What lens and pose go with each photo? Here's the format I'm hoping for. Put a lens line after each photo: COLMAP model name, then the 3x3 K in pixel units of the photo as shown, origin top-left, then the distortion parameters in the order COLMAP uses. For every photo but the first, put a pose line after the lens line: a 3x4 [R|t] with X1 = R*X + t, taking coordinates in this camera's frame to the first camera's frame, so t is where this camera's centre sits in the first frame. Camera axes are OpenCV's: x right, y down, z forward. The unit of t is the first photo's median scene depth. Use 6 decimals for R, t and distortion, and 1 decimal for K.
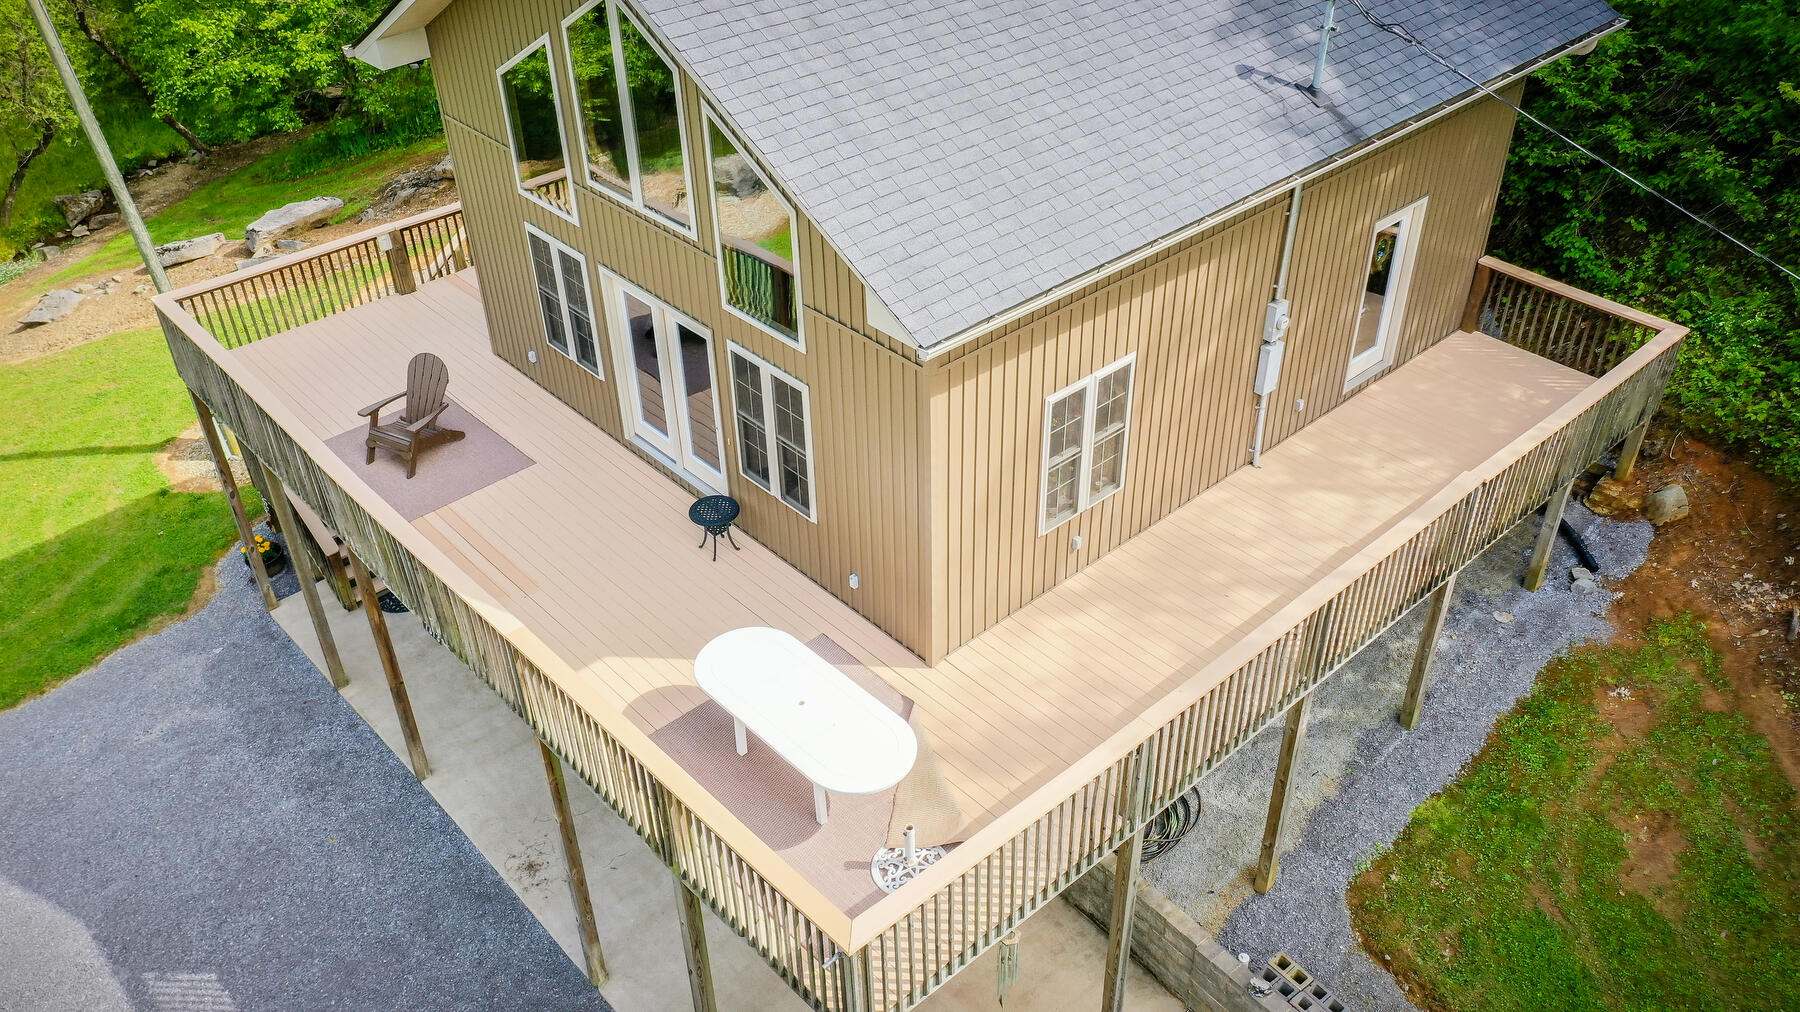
lens RADIAL K [[1277.0, 0, 900.0], [0, 1277.0, 506.0], [0, 0, 1]] dist [-0.002423, 0.000903]
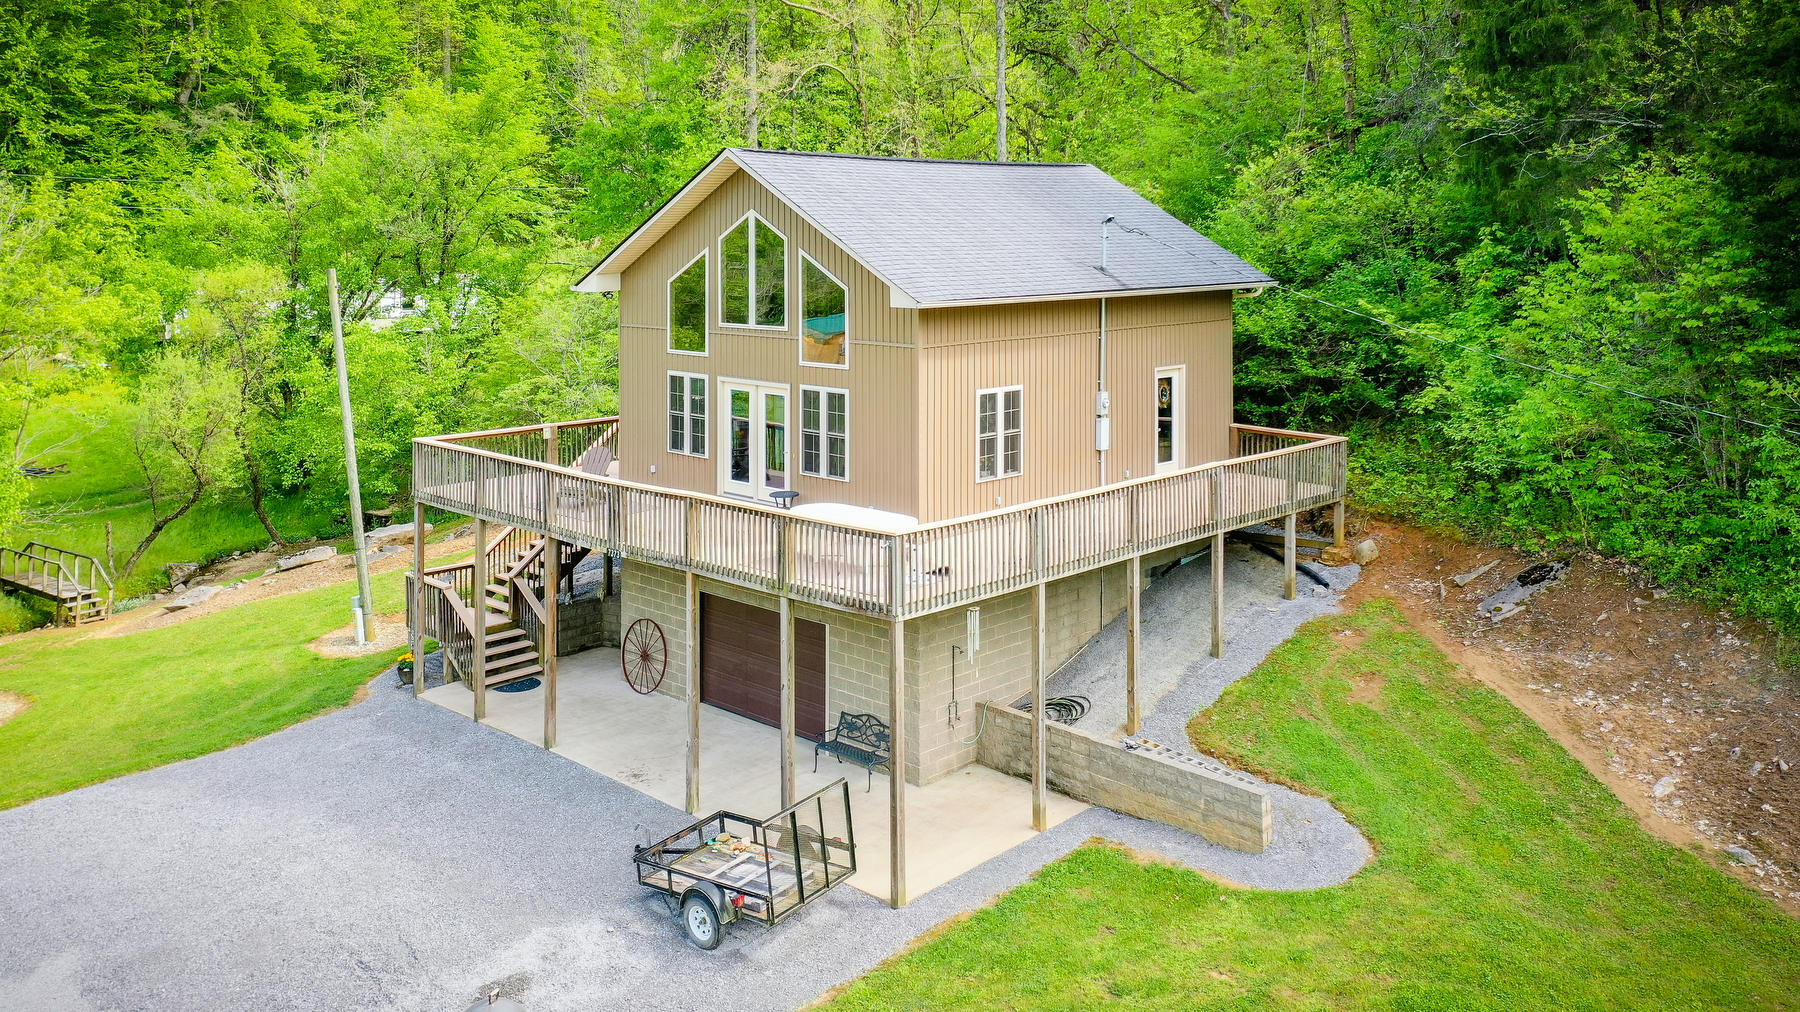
lens RADIAL K [[1401.8, 0, 900.0], [0, 1401.8, 506.0], [0, 0, 1]] dist [-0.007194, -0.005345]
pose [[0.997625, 0.001996, 0.068853, -0.112081], [0.030424, 0.884020, -0.466459, 0.823216], [-0.061798, 0.467445, 0.881859, -0.592719]]
